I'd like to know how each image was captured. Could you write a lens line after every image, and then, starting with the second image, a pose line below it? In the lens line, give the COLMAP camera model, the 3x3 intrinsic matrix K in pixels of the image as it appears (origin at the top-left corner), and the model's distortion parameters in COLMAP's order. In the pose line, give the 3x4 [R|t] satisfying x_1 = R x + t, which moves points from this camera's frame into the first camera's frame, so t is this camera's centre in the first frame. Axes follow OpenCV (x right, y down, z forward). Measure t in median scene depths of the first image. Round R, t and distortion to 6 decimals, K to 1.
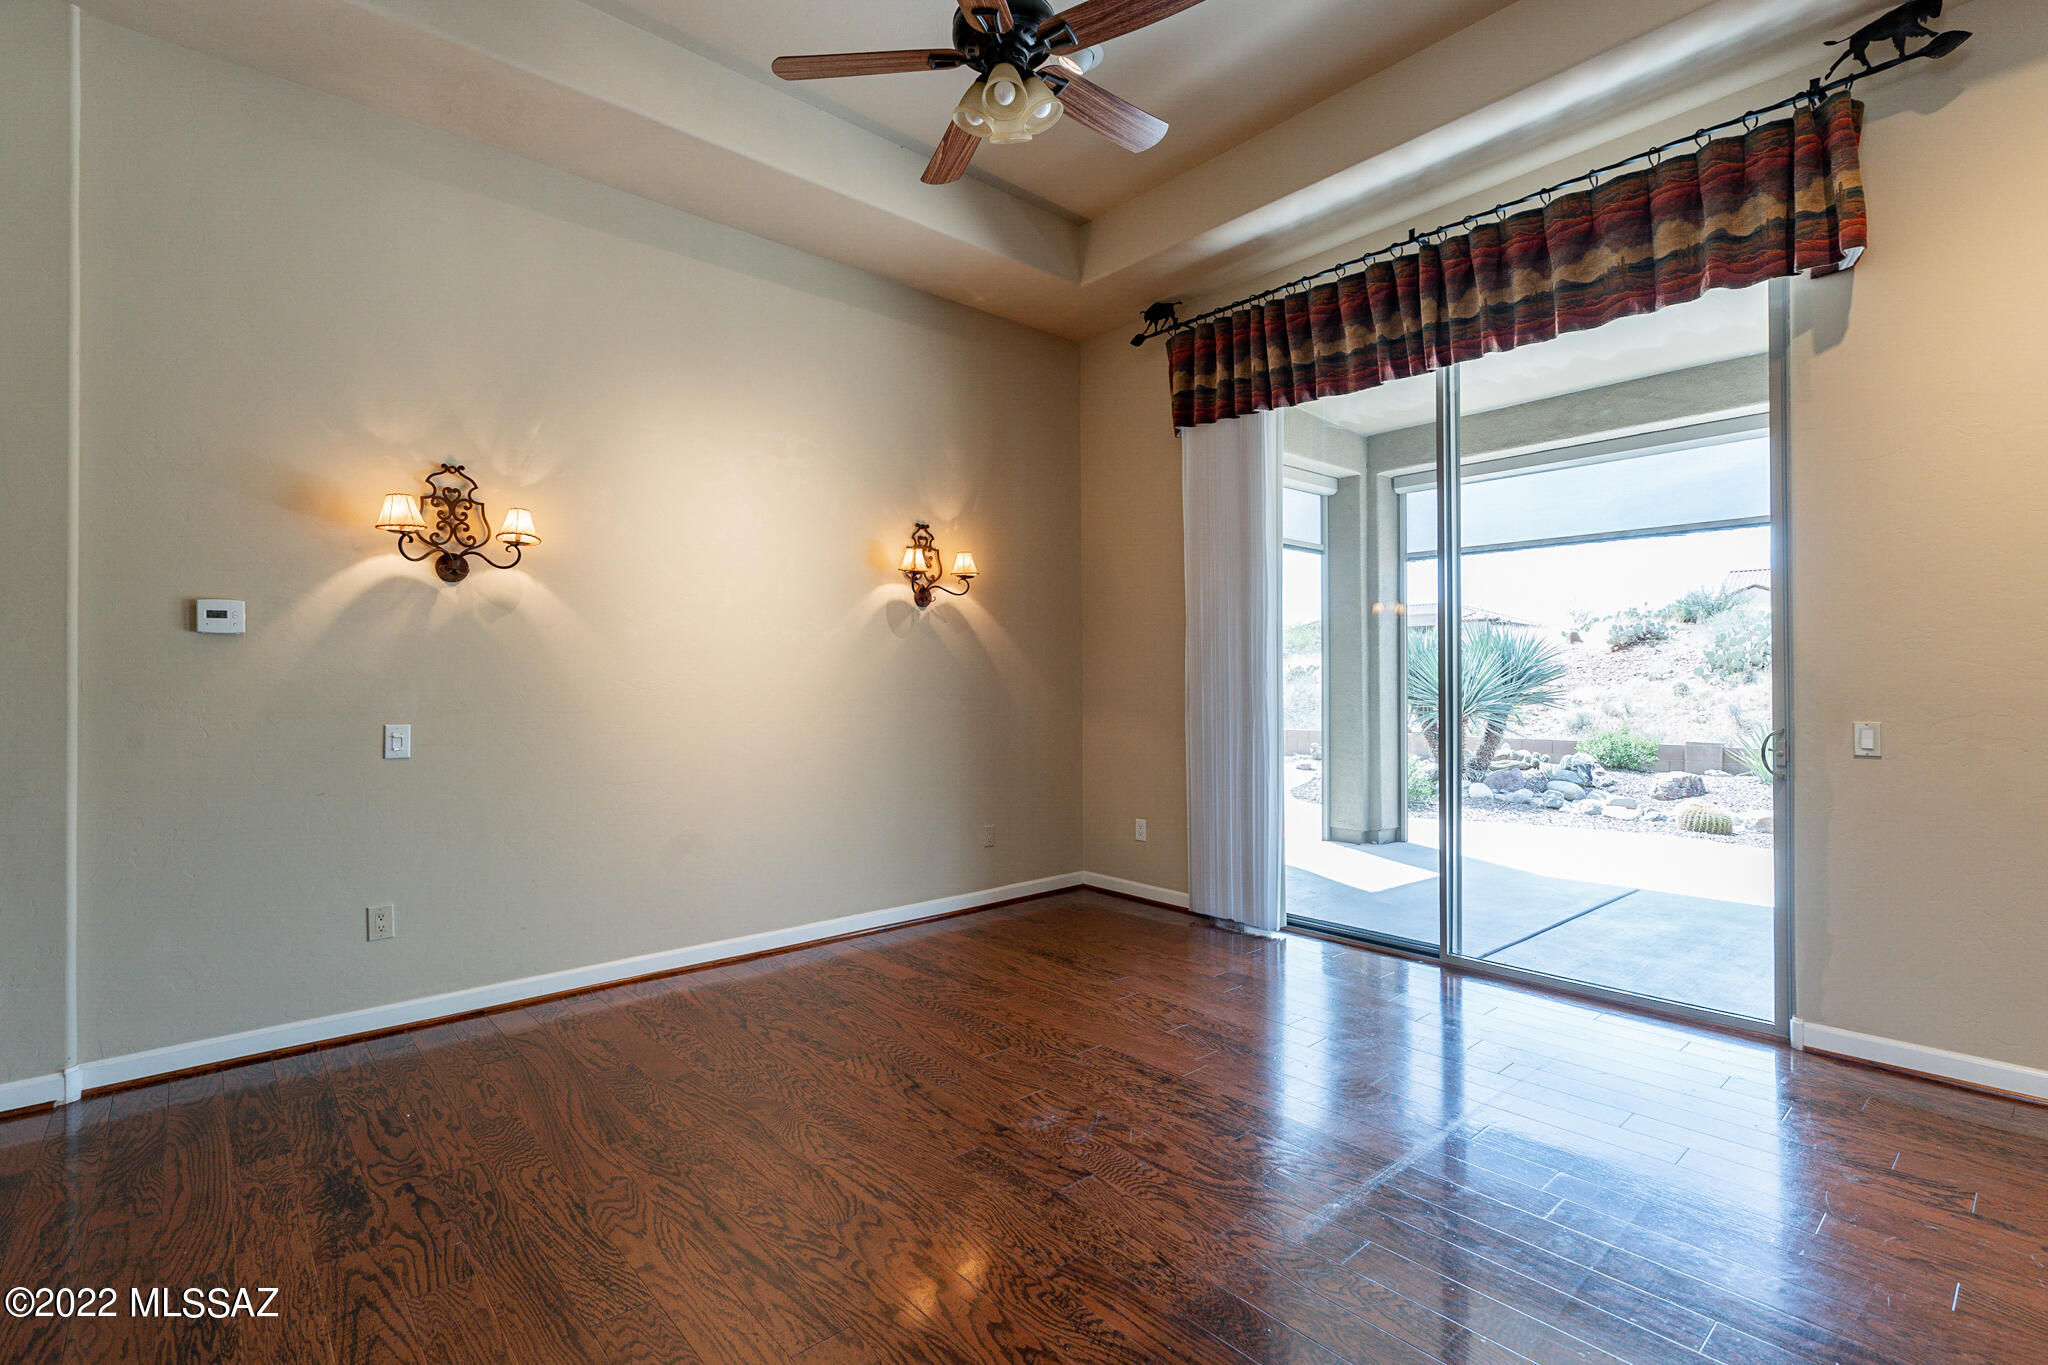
lens RADIAL K [[938.8, 0, 1022.3], [0, 938.8, 672.4], [0, 0, 1]] dist [0.001006, 0.000336]
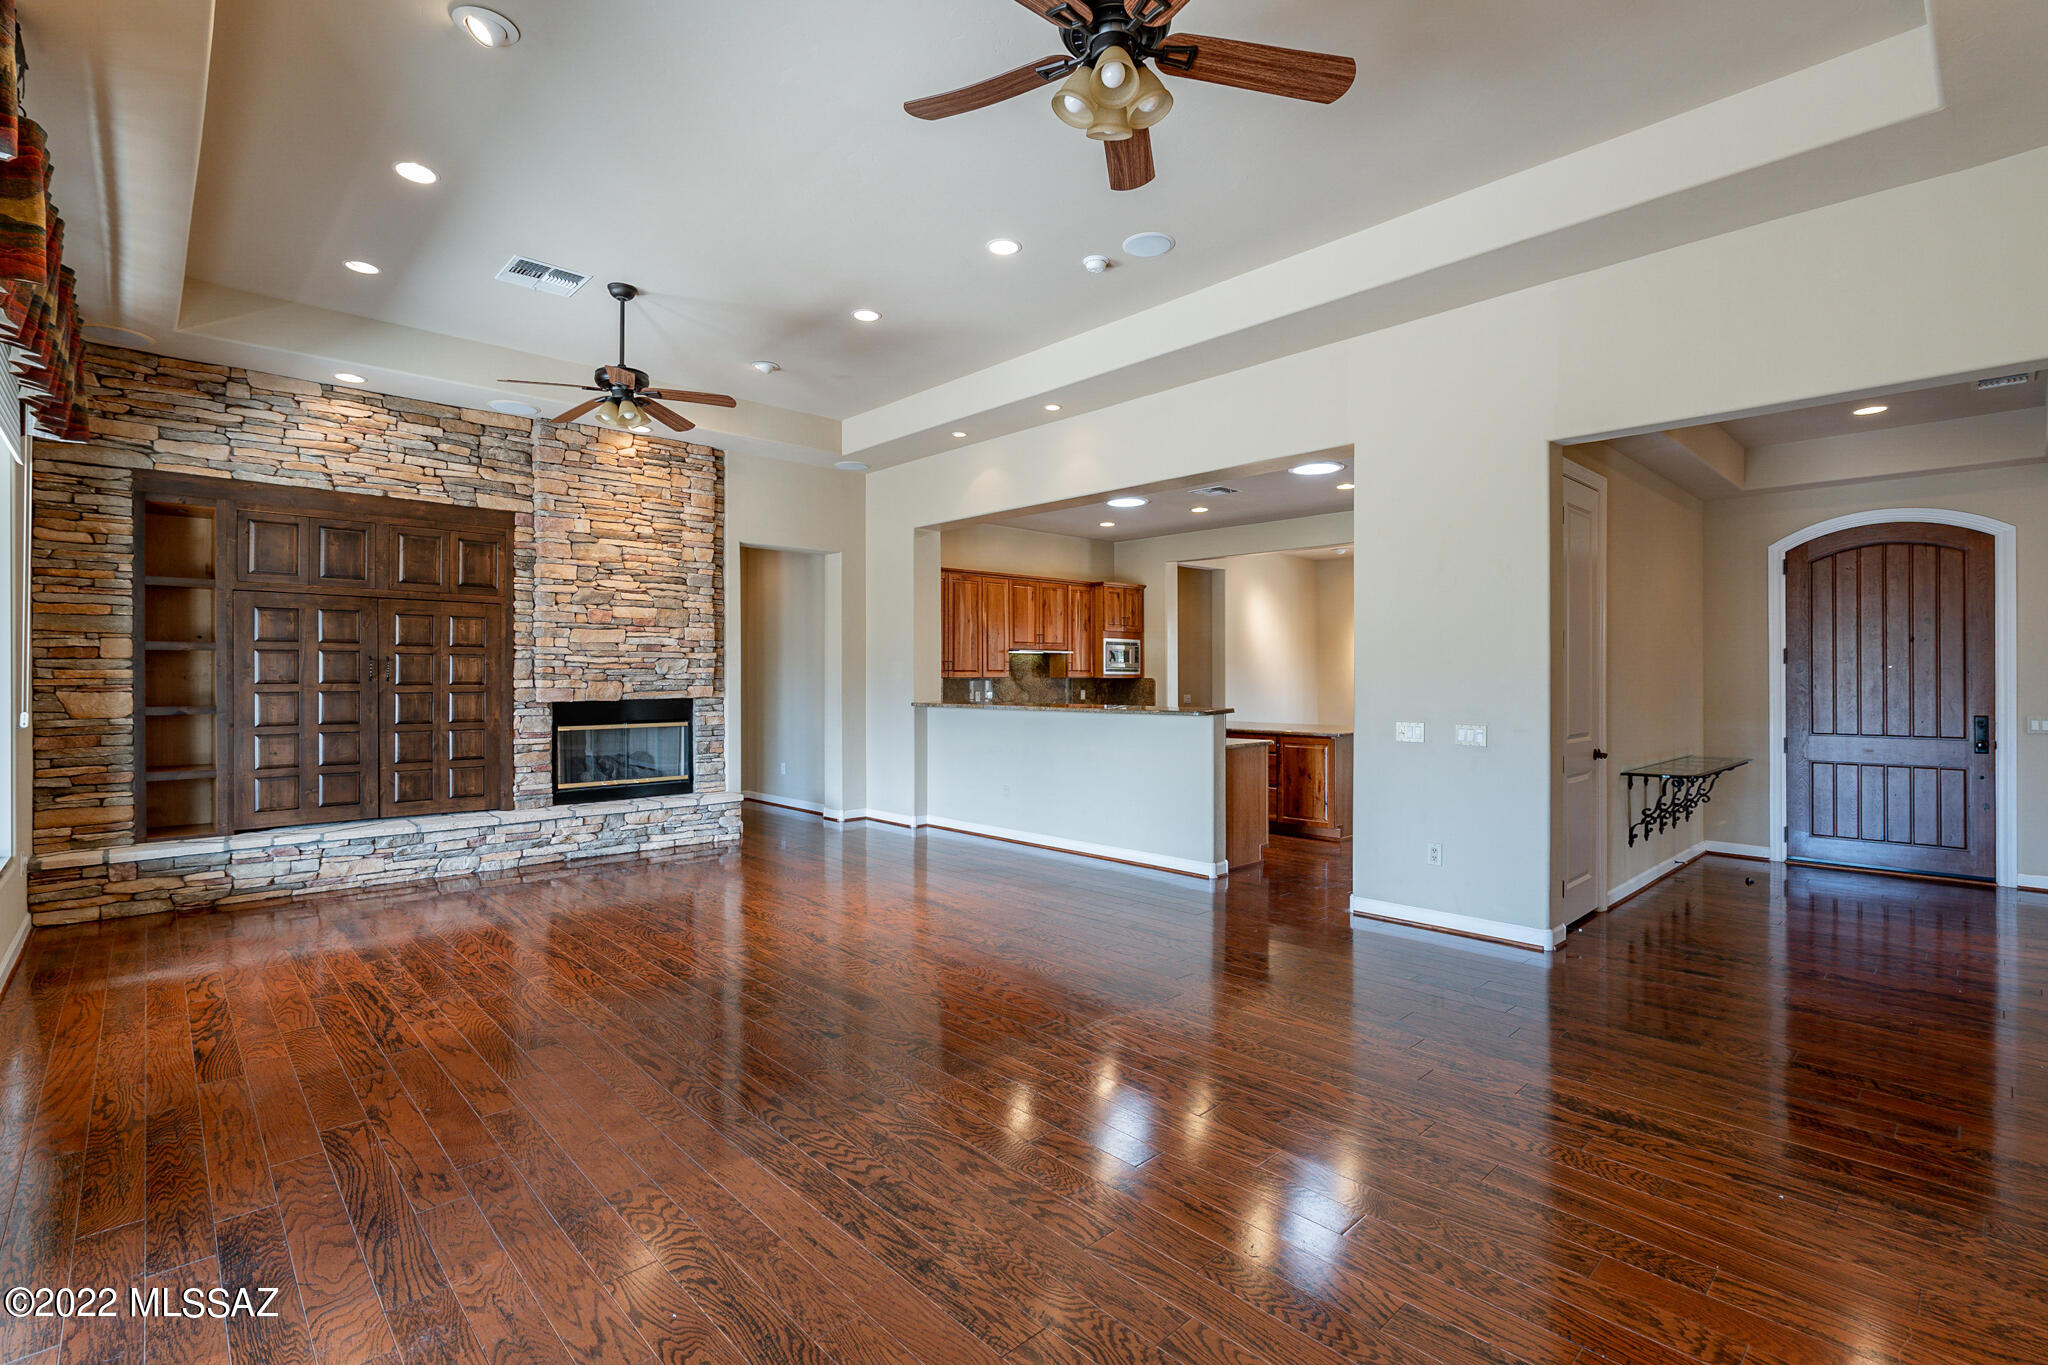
lens RADIAL K [[935.5, 0, 1007.6], [0, 935.5, 678.6], [0, 0, 1]] dist [-0.001463, 0.000510]
pose [[-0.999656, 0.005927, -0.025539, 0.068638], [0.006084, 0.999963, -0.006084, -0.015964], [0.025502, -0.006237, -0.999655, 1.161173]]
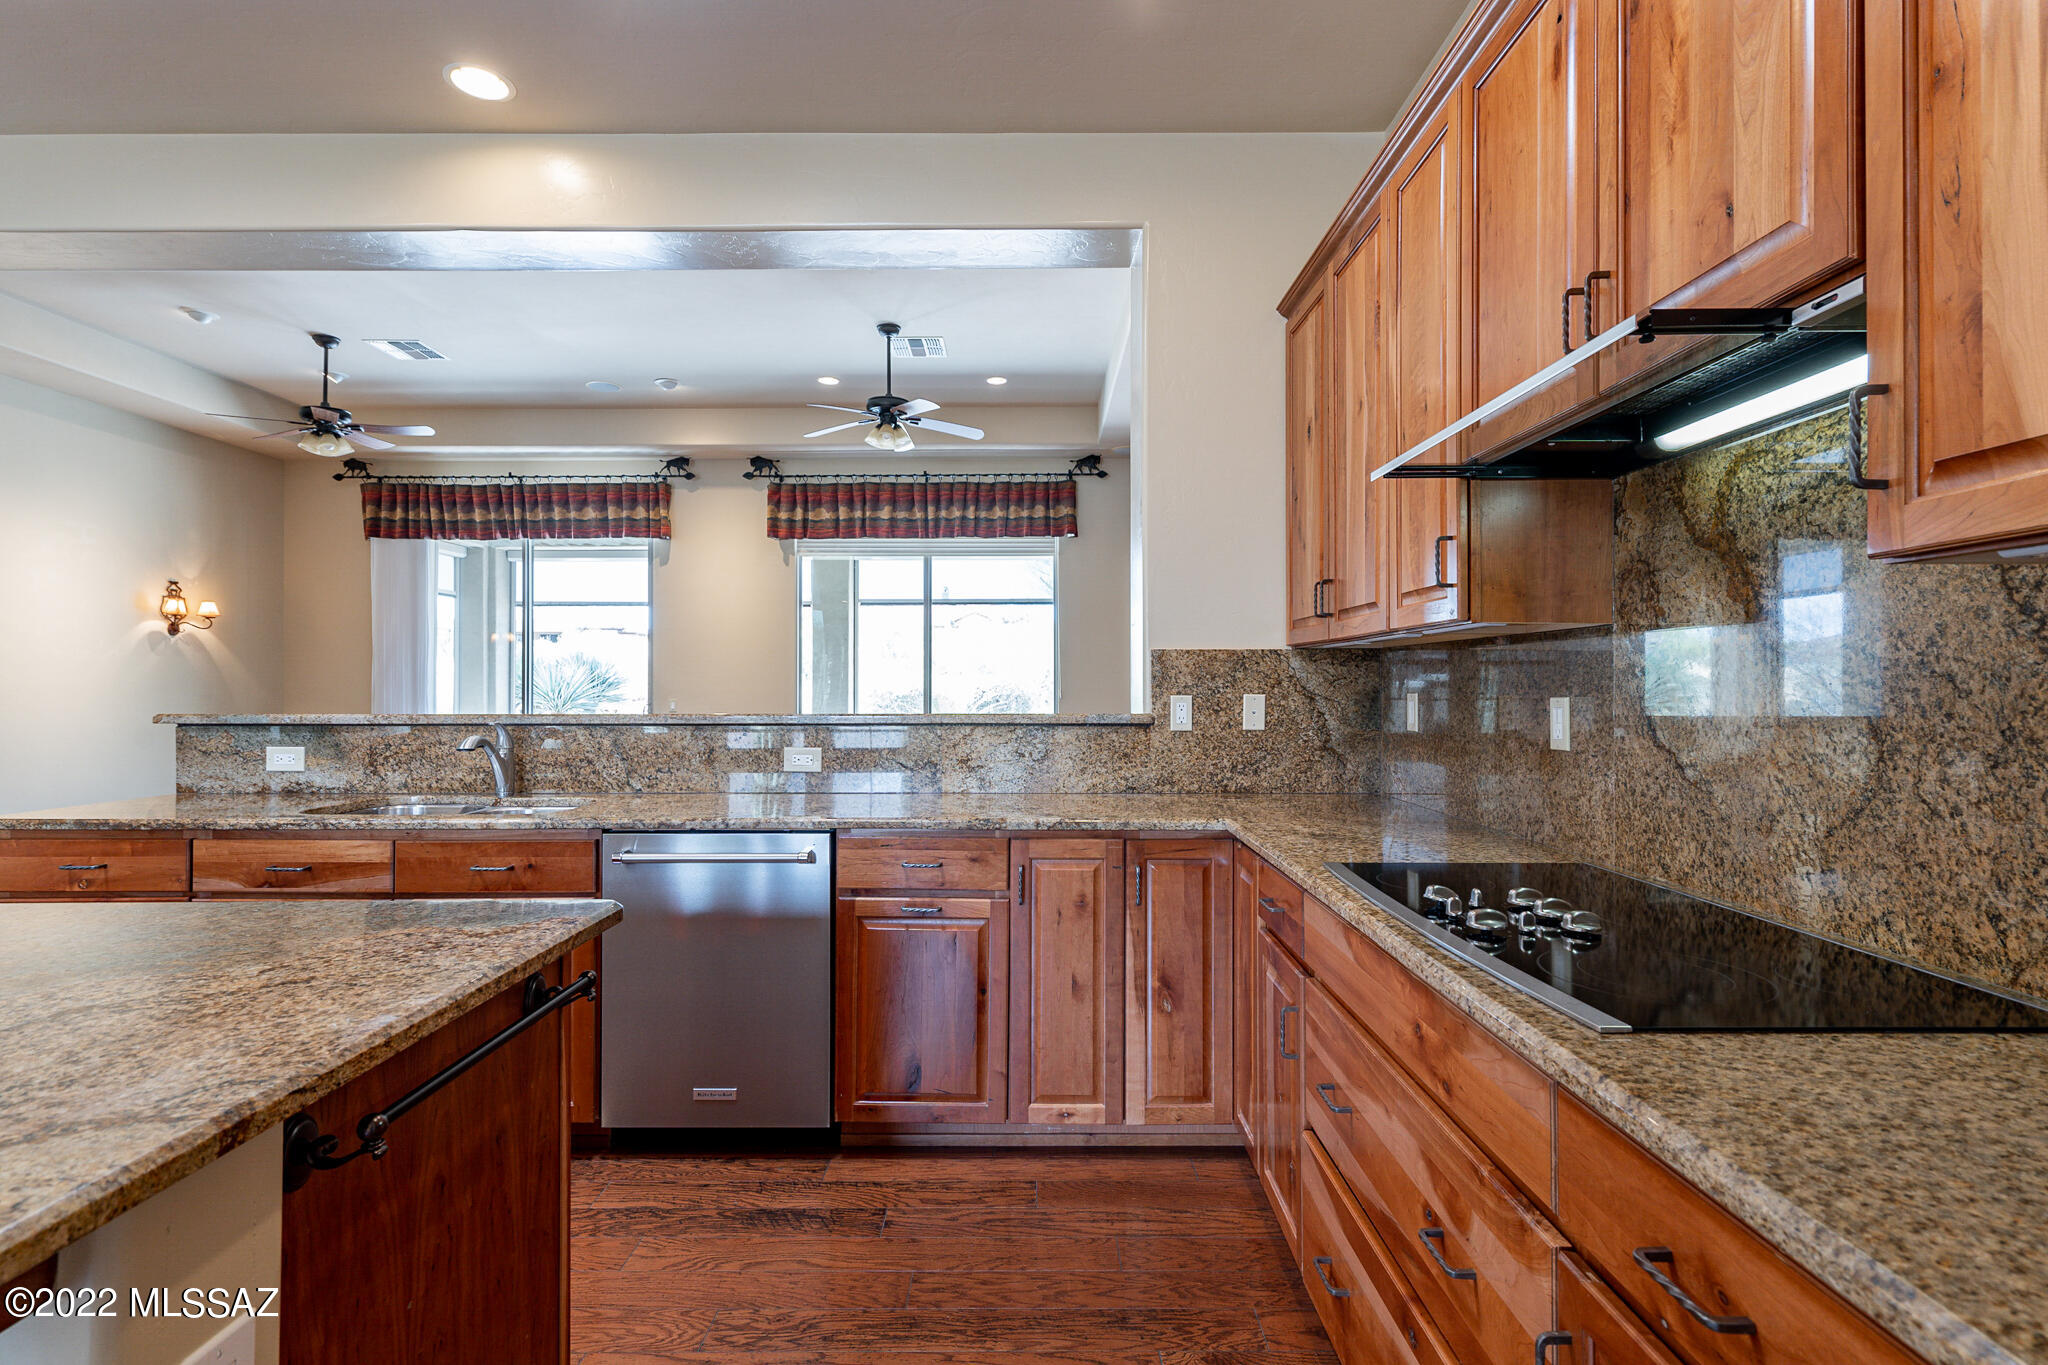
lens RADIAL K [[1000.7, 0, 1024.0], [0, 1000.7, 682.5], [0, 0, 1]] dist [0.001573, 0.000864]
pose [[0.666558, 0.005973, 0.745429, -0.447981], [-0.007972, 0.999968, -0.000884, -0.003841], [-0.745411, -0.005353, 0.666584, -1.246808]]
